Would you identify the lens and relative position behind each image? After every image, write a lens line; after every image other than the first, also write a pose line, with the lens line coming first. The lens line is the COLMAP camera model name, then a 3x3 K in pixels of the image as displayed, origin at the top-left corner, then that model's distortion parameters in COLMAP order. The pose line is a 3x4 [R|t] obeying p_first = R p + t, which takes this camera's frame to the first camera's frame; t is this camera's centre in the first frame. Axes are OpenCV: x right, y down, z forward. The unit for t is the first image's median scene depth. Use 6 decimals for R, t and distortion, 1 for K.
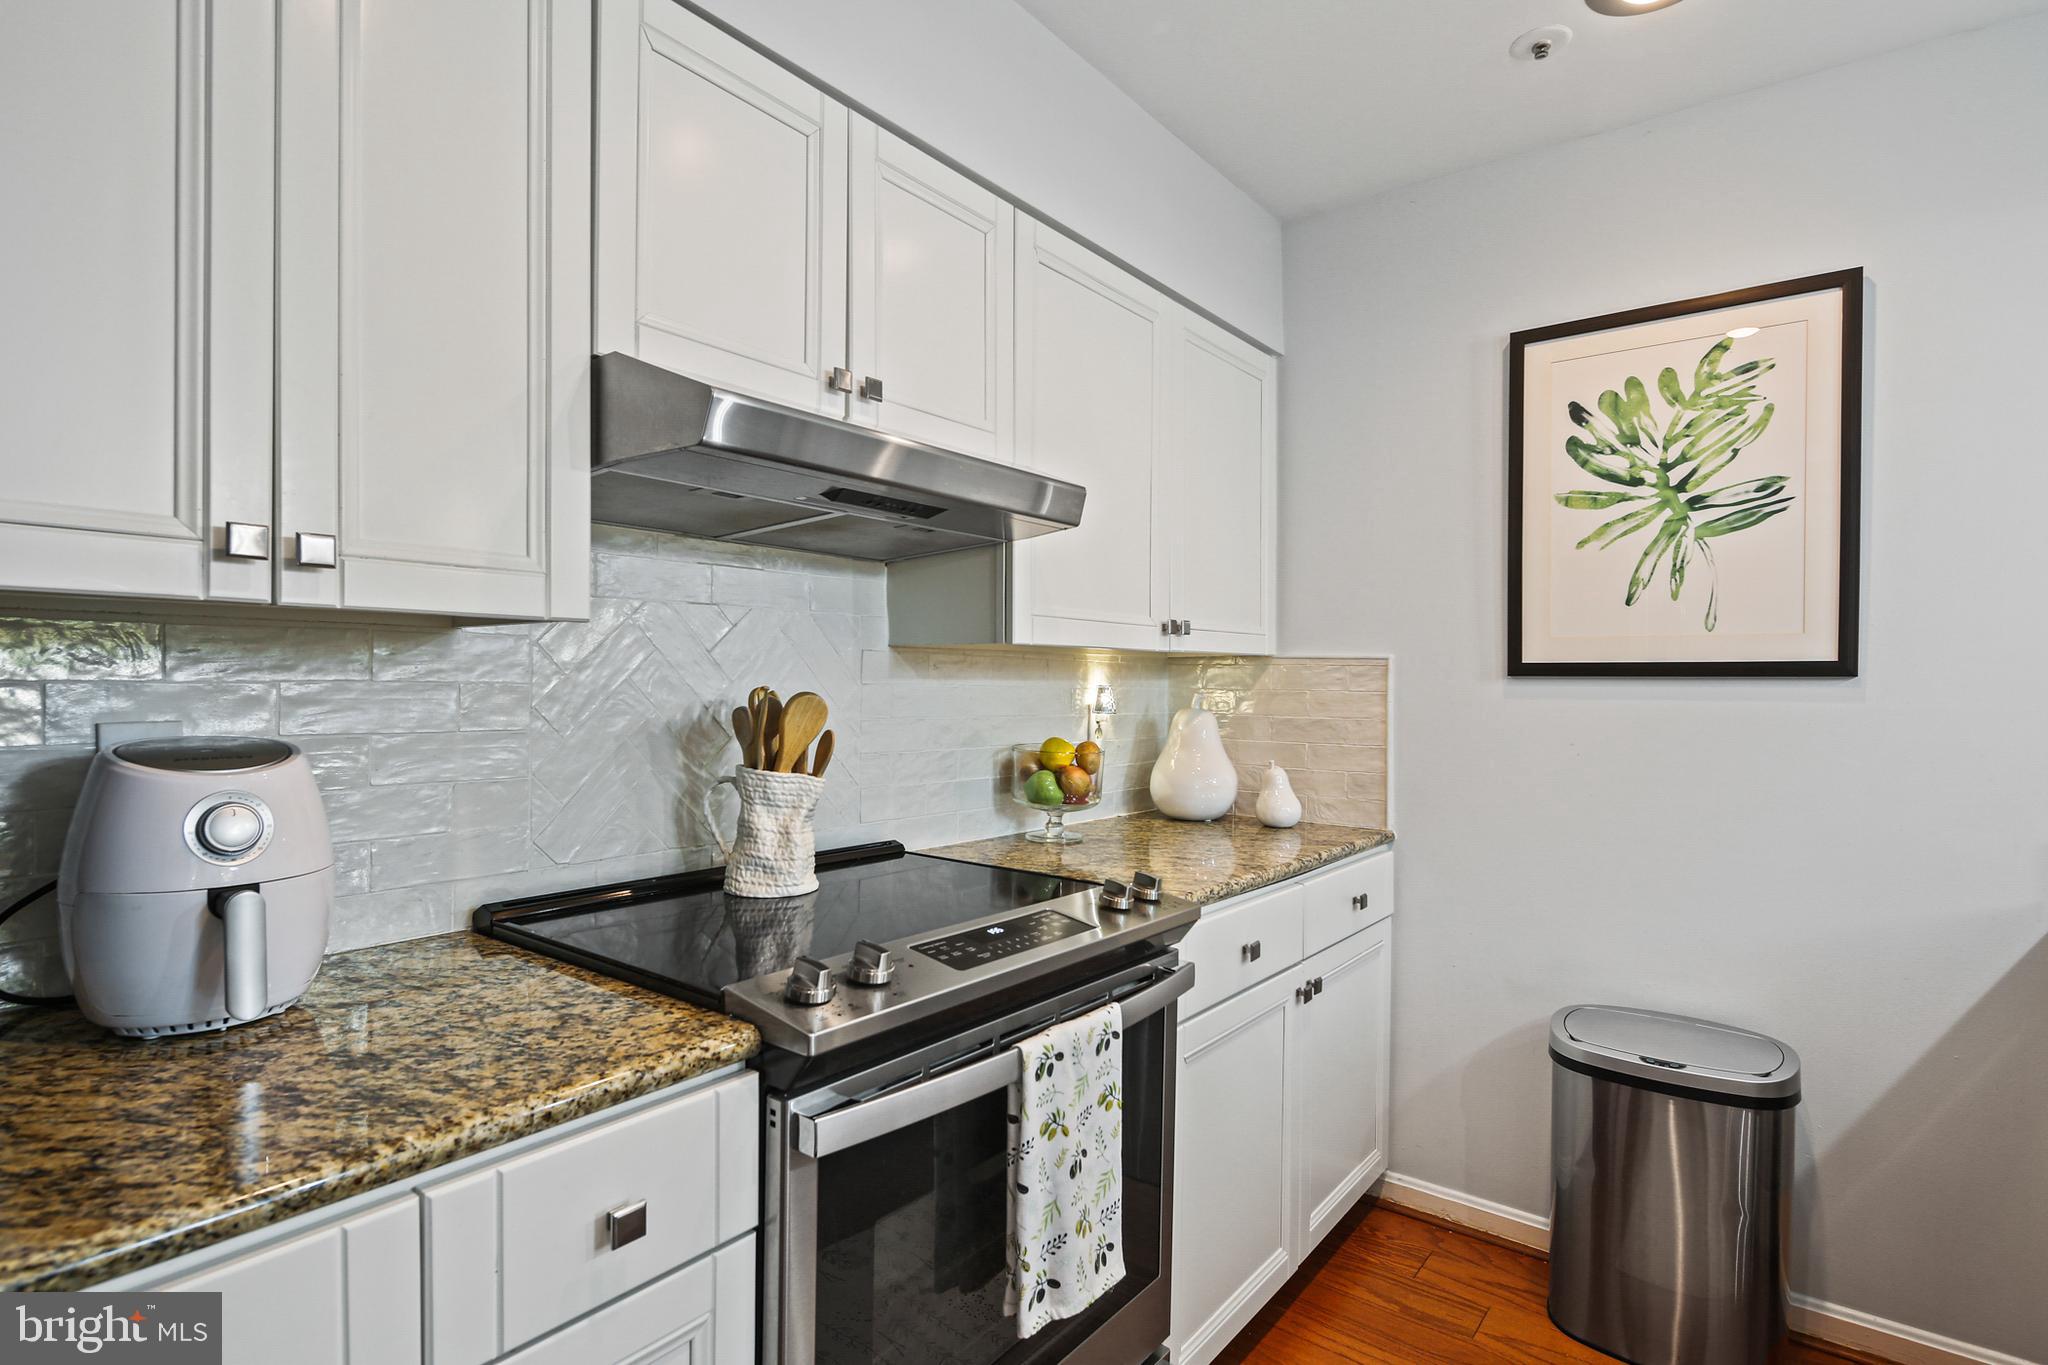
lens RADIAL K [[1006.4, 0, 1026.3], [0, 1006.4, 702.3], [0, 0, 1]] dist [0.000107, -0.000065]
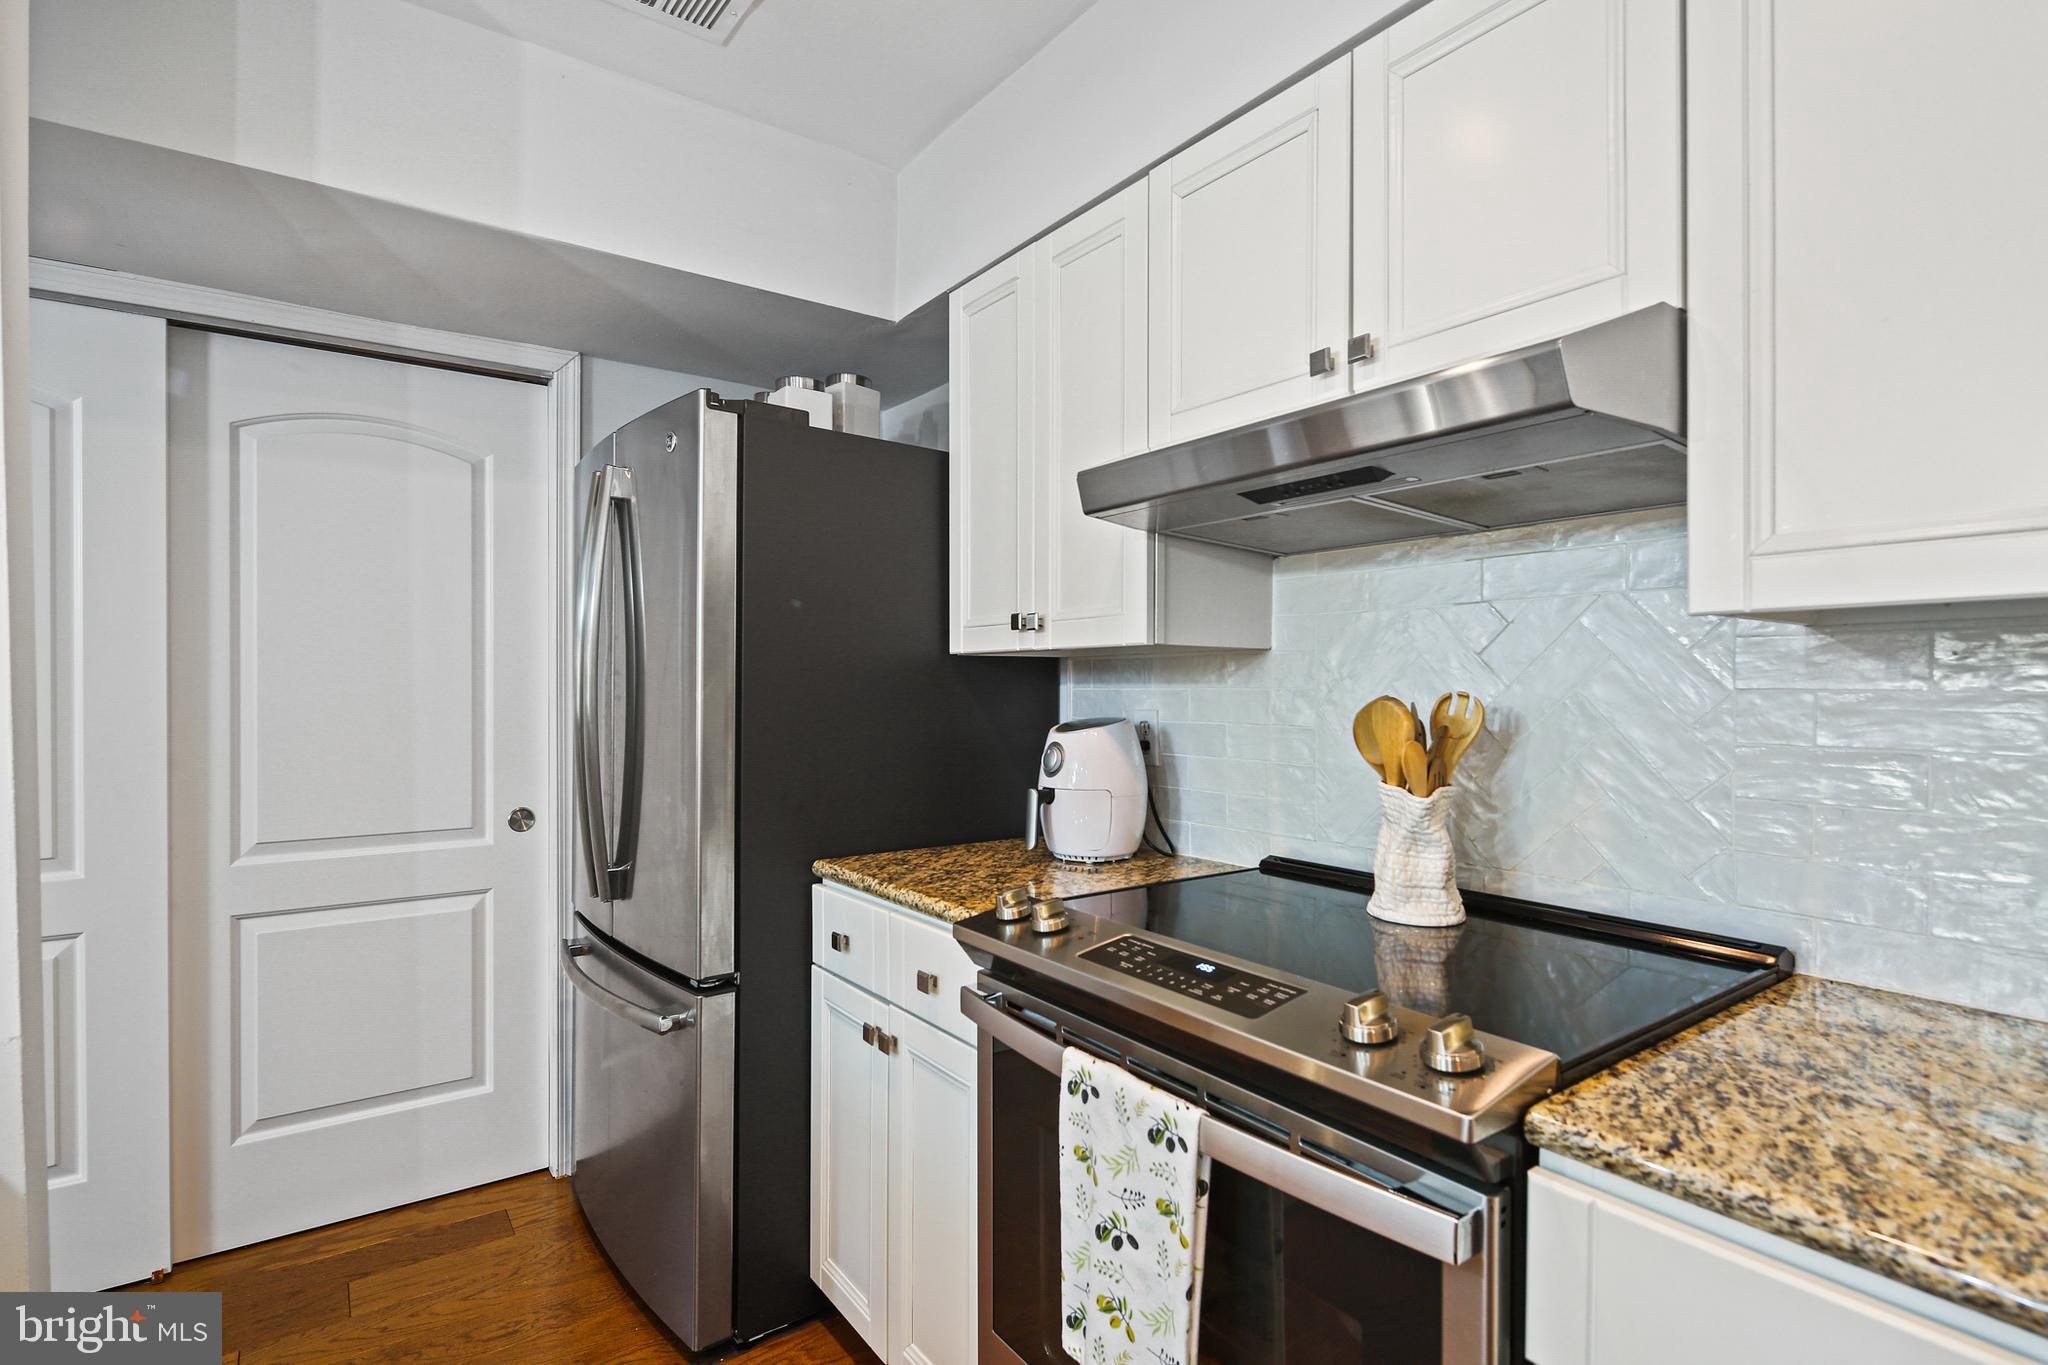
lens RADIAL K [[1035.2, 0, 1024.0], [0, 1035.2, 682.5], [0, 0, 1]] dist [0.029008, 0.000000]
pose [[-0.276246, -0.010454, -0.961030, 0.586116], [-0.022411, 0.999739, -0.004433, -0.008999], [0.960826, 0.020313, -0.276409, 0.724897]]
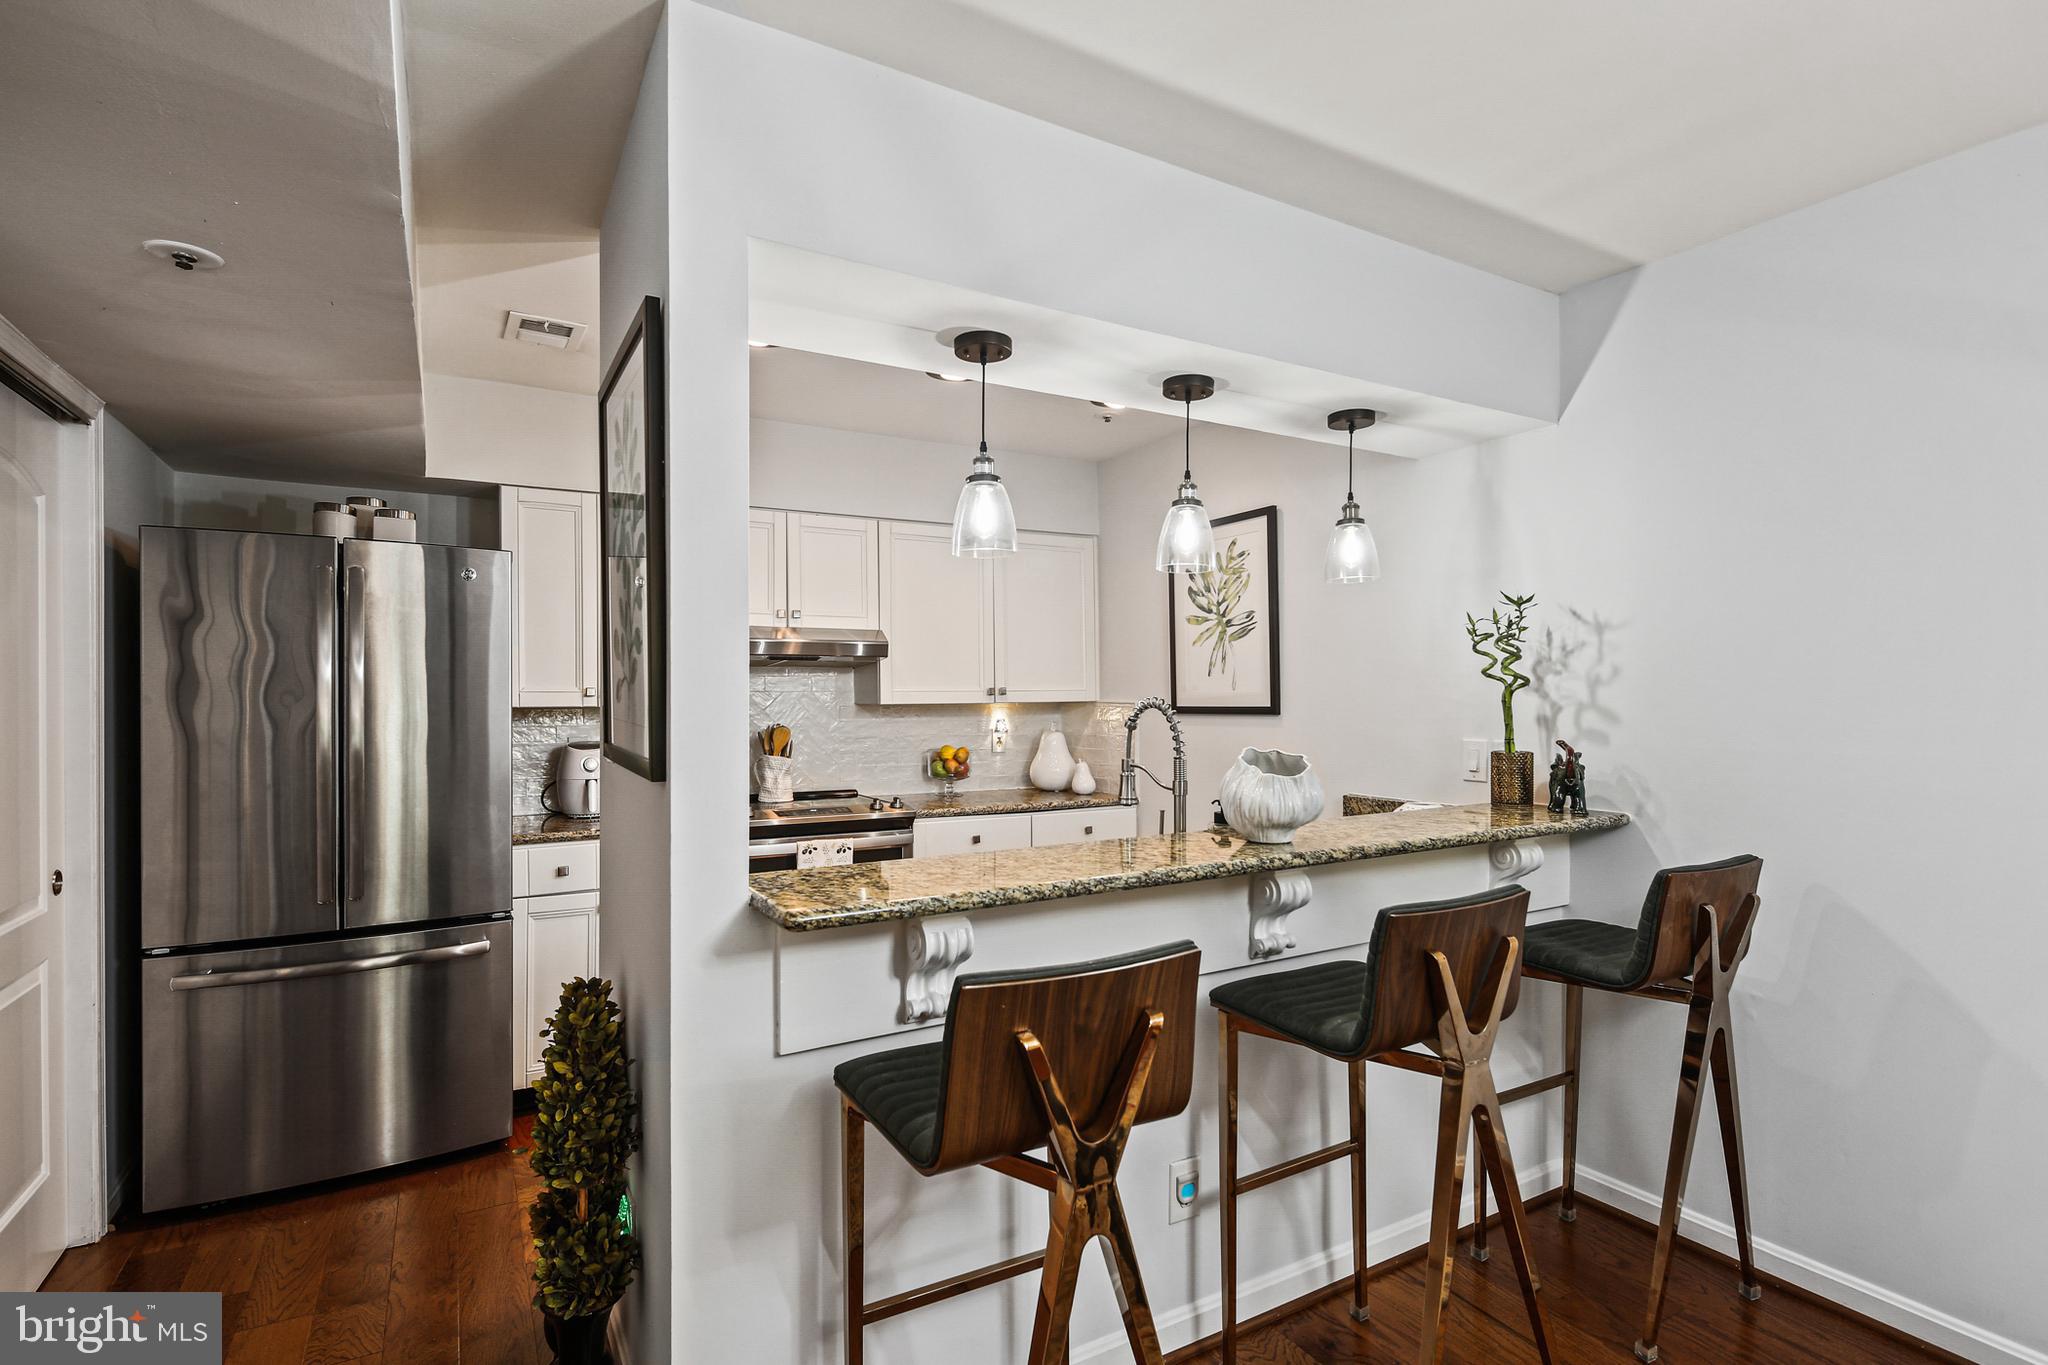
lens RADIAL K [[980.8, 0, 1032.7], [0, 980.8, 711.0], [0, 0, 1]] dist [-0.000451, -0.000056]
pose [[0.928517, -0.008469, -0.371192, 1.045760], [0.005613, 0.999946, -0.008774, -0.018144], [0.371247, 0.006064, 0.928515, -0.893655]]
